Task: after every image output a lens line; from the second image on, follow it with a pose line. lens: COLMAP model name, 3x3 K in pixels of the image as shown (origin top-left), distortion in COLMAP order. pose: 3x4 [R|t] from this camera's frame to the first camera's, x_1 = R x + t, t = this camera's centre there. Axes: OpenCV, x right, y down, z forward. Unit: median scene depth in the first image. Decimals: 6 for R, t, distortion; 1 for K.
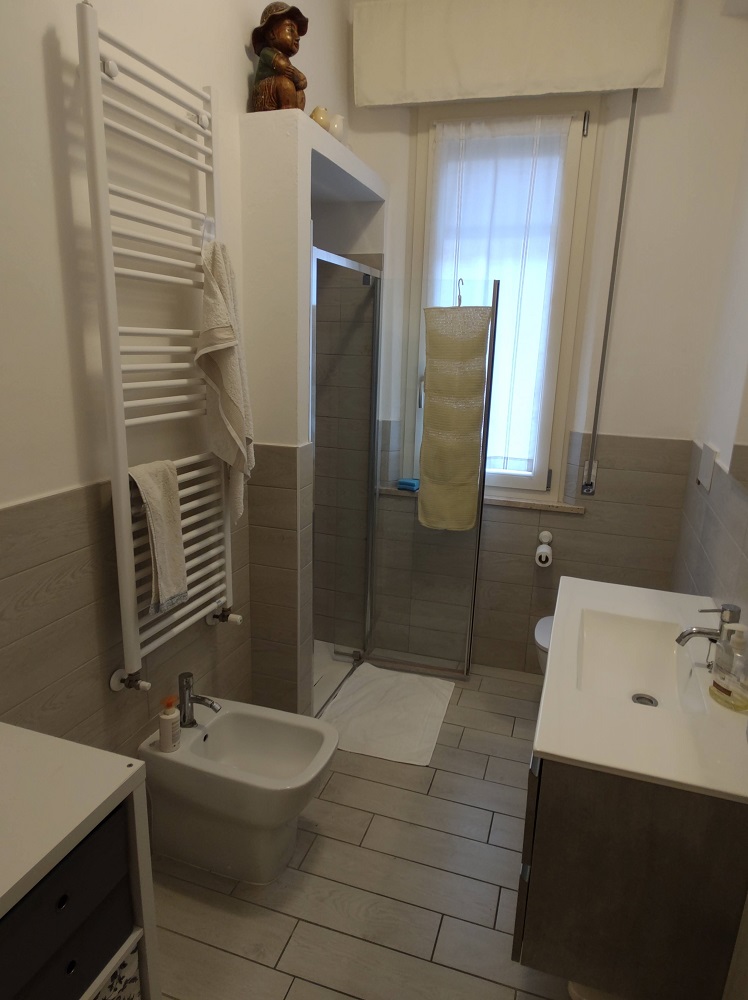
lens RADIAL K [[629.8, 0, 374.0], [0, 629.8, 500.0], [0, 0, 1]] dist [0.003727, -0.002722]
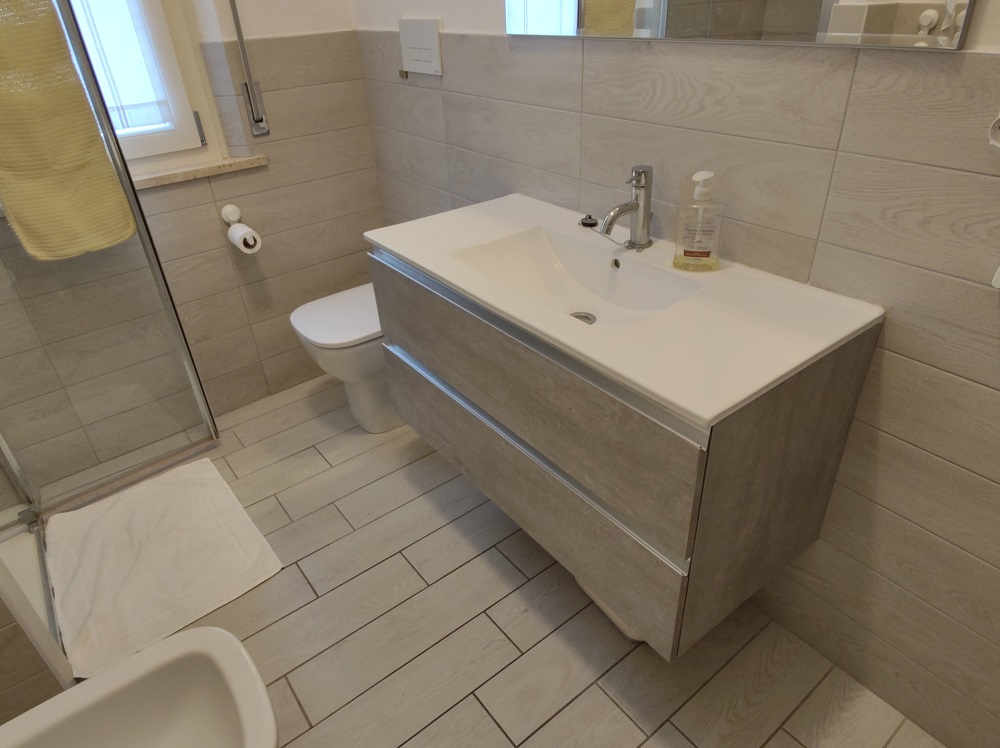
lens RADIAL K [[629.8, 0, 498.0], [0, 629.8, 371.0], [0, 0, 1]] dist [0.003727, -0.002722]
pose [[0.553733, -0.481333, 0.679484, -0.128532], [0.266716, 0.875539, 0.402858, 0.008503], [-0.788824, -0.041846, 0.613193, 0.325156]]
